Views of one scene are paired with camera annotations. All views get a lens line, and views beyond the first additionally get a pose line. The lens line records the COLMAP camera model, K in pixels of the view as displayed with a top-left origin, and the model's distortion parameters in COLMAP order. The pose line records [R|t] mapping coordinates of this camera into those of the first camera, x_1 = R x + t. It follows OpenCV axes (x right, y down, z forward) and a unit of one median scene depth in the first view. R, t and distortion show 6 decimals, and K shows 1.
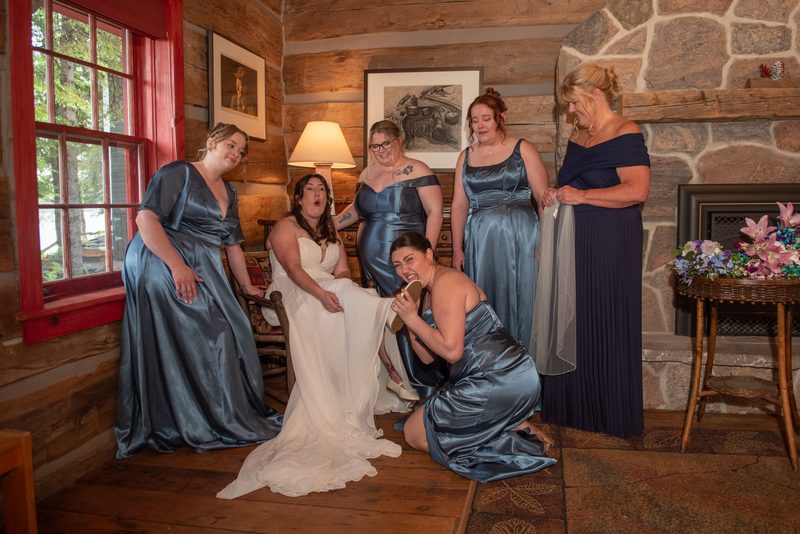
lens RADIAL K [[565.3, 0, 427.0], [0, 565.3, 246.4], [0, 0, 1]] dist [-0.023790, 0.000094]
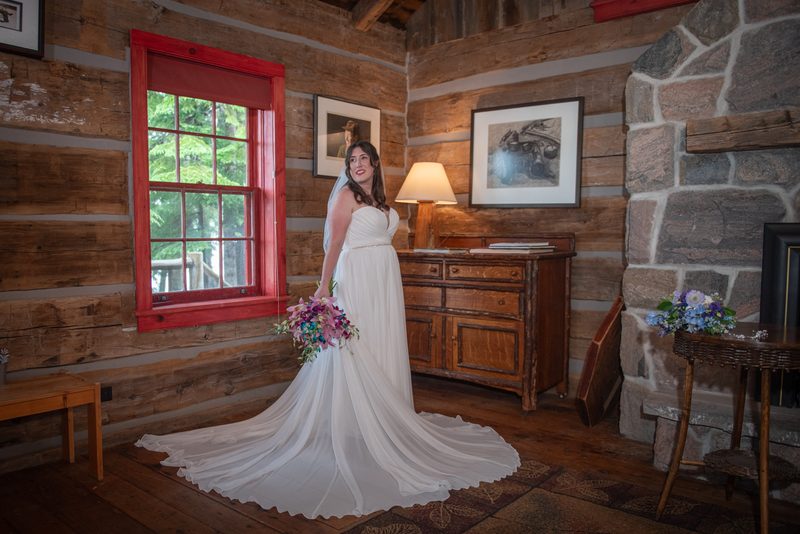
lens RADIAL K [[597.2, 0, 400.1], [0, 597.2, 281.7], [0, 0, 1]] dist [-0.019654, 0.000397]
pose [[0.871803, 0.051540, -0.487138, 0.406295], [-0.045445, 0.998671, 0.024331, -0.019193], [0.487744, 0.000926, 0.872986, -0.037198]]
